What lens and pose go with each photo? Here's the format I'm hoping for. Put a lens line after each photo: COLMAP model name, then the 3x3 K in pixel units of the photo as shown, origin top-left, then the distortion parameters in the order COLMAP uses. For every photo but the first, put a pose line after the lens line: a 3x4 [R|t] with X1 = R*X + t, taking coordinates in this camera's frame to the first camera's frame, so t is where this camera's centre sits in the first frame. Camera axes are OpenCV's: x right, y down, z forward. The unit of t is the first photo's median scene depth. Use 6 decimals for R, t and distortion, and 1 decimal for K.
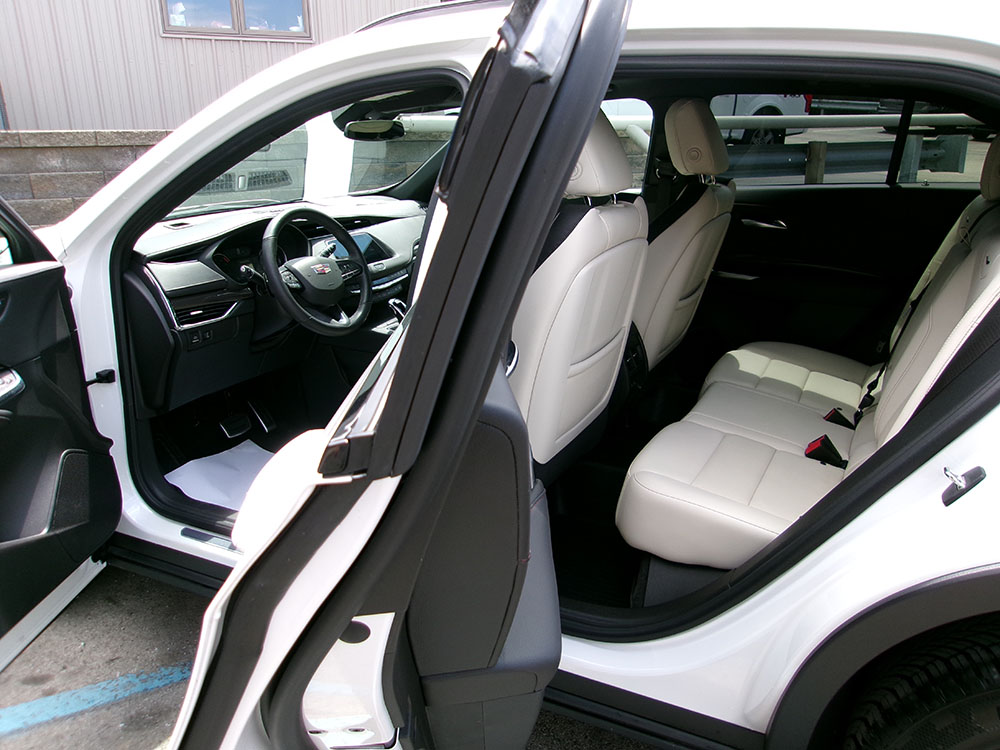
lens RADIAL K [[776.9, 0, 505.5], [0, 776.9, 374.5], [0, 0, 1]] dist [-0.055831, 0.083880]
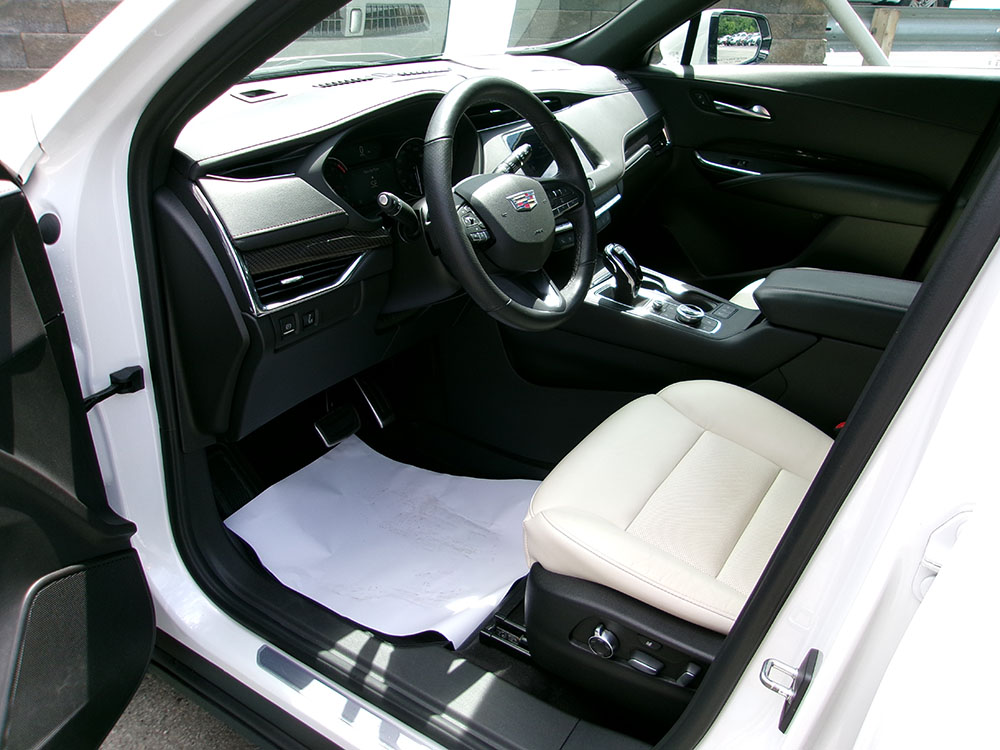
lens RADIAL K [[776.9, 0, 505.5], [0, 776.9, 374.5], [0, 0, 1]] dist [-0.055831, 0.083880]
pose [[0.995087, 0.076992, -0.062239, -0.215206], [-0.065578, 0.983565, 0.168225, -0.111894], [0.074168, -0.163317, 0.983782, 0.476998]]
